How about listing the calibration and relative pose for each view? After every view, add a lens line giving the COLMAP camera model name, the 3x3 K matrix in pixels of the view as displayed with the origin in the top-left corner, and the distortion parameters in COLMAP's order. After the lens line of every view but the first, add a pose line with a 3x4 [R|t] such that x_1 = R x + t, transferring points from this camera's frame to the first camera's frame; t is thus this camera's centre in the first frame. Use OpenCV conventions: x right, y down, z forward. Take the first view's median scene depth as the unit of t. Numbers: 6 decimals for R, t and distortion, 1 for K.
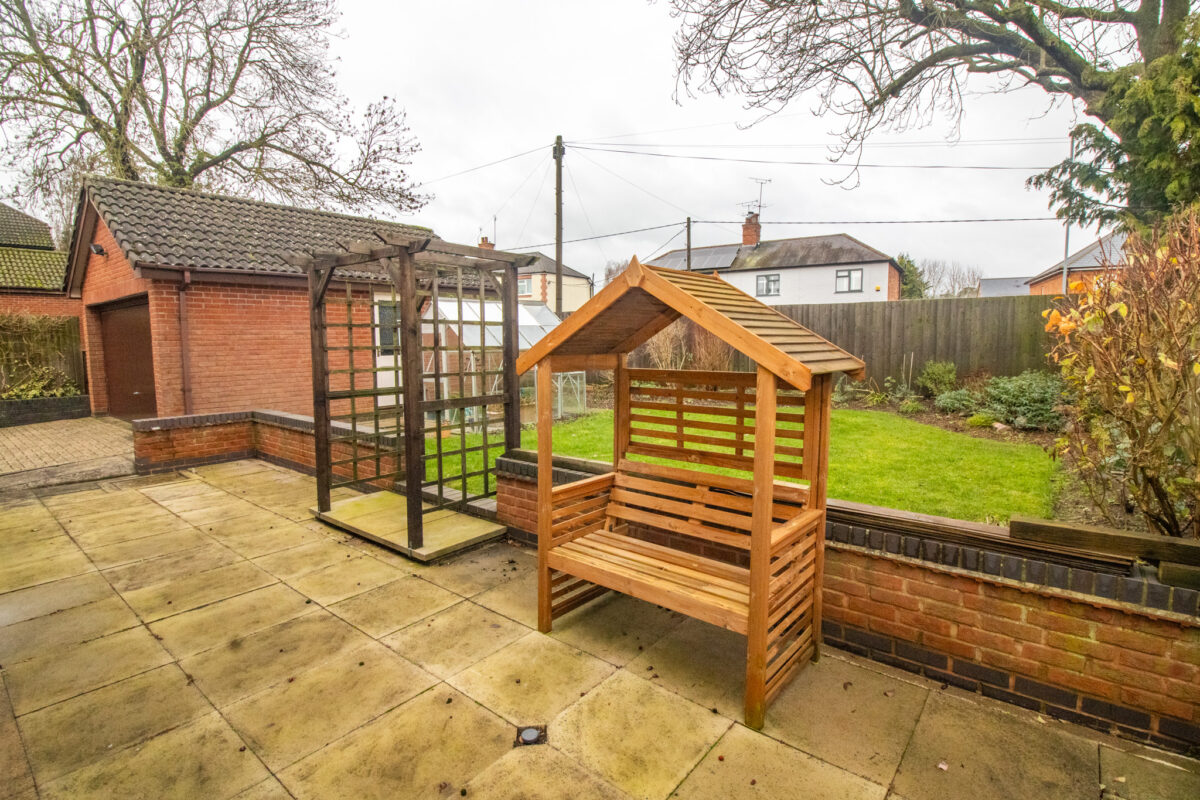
lens RADIAL K [[586.3, 0, 600.8], [0, 586.3, 401.3], [0, 0, 1]] dist [-0.000282, -0.014961]
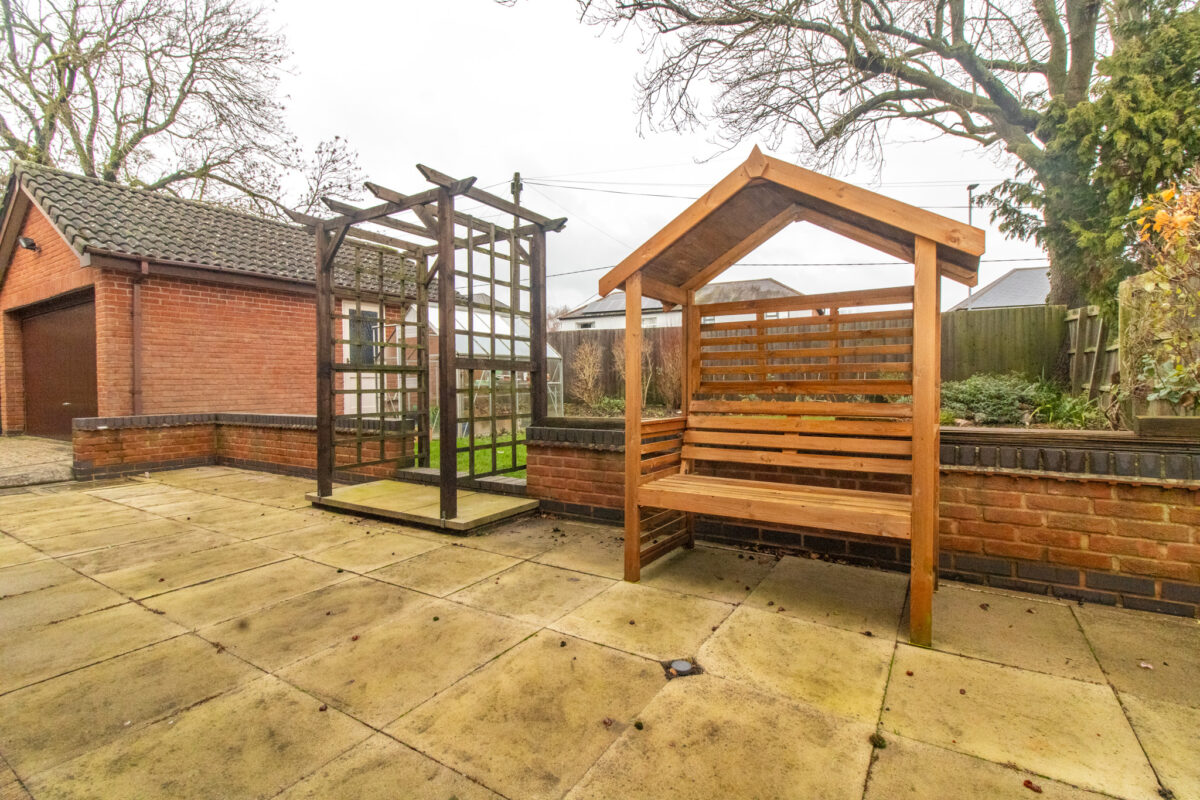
lens RADIAL K [[560.4, 0, 600.0], [0, 560.4, 400.0], [0, 0, 1]] dist [0.002490, -0.000126]
pose [[0.992921, -0.006666, 0.118589, -0.157033], [0.016358, 0.996584, -0.080948, 0.119631], [-0.117645, 0.082315, 0.989638, 0.087604]]
